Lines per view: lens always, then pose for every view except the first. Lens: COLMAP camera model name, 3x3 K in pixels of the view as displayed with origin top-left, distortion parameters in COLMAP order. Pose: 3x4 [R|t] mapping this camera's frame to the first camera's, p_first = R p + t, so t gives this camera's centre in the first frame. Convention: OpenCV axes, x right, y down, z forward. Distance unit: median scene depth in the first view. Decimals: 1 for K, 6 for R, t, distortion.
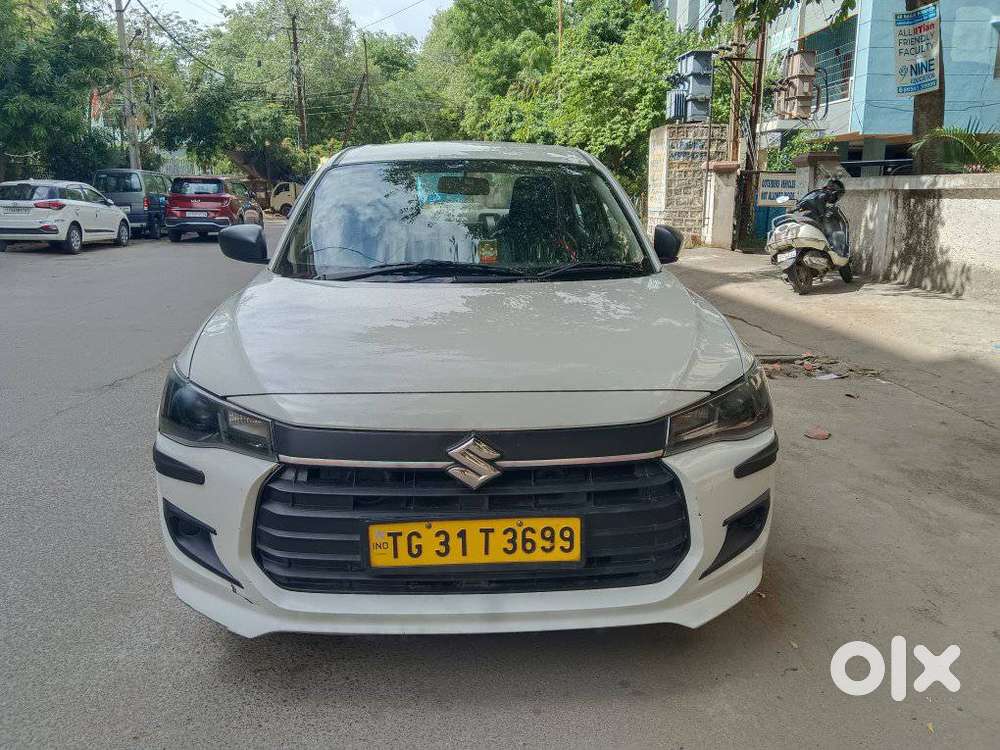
lens RADIAL K [[812.9, 0, 500.0], [0, 812.9, 375.0], [0, 0, 1]] dist [0.041459, -0.068693]
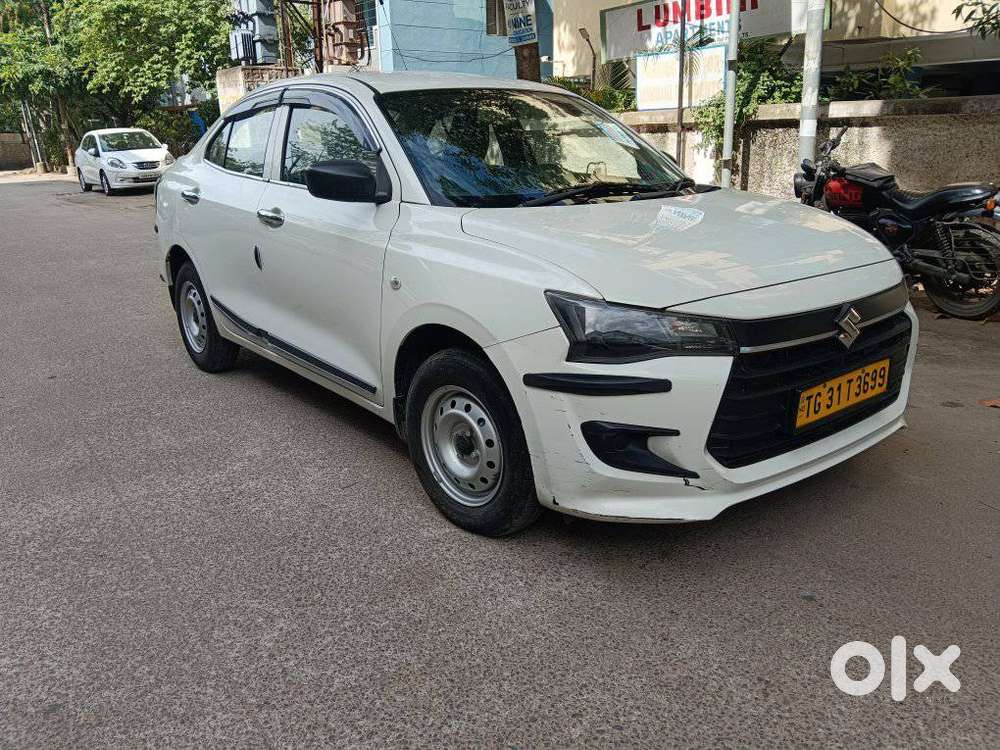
lens RADIAL K [[812.9, 0, 500.0], [0, 812.9, 375.0], [0, 0, 1]] dist [0.041459, -0.068693]
pose [[0.812126, -0.181930, 0.554394, -0.145185], [0.148694, 0.983308, 0.104862, -0.004294], [-0.564218, -0.002726, 0.825621, 0.030879]]
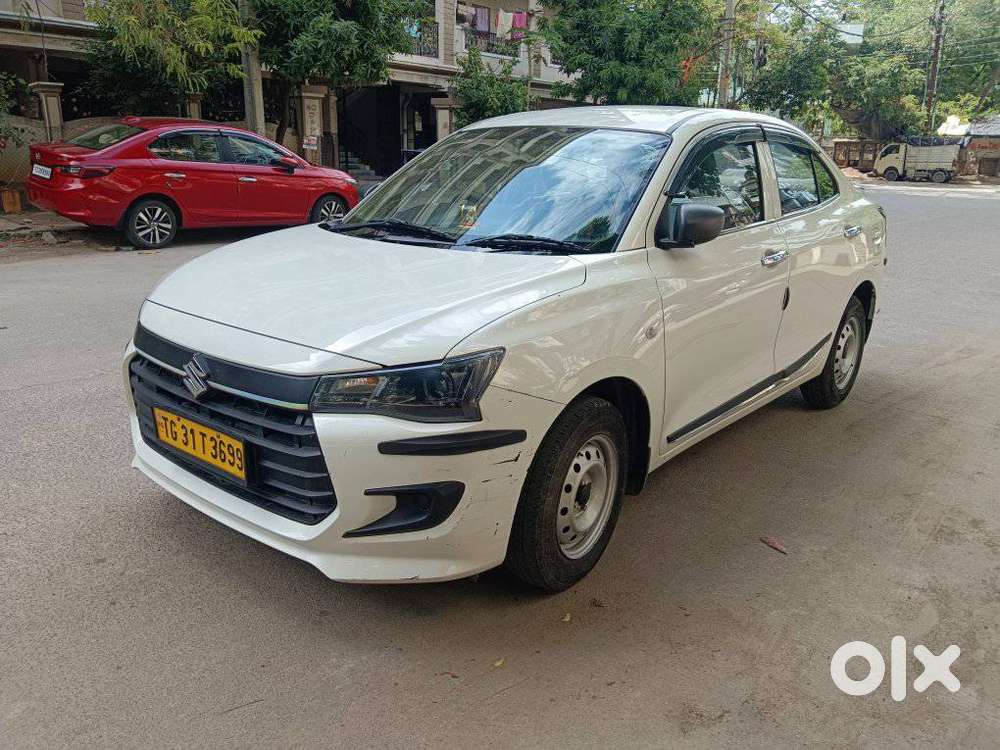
lens RADIAL K [[800.9, 0, 500.0], [0, 800.9, 375.0], [0, 0, 1]] dist [0.043110, 0.001571]
pose [[0.741449, 0.212777, -0.636380, 0.133781], [-0.180875, 0.976663, 0.115815, -0.014959], [0.646172, 0.029234, 0.762632, 0.043706]]
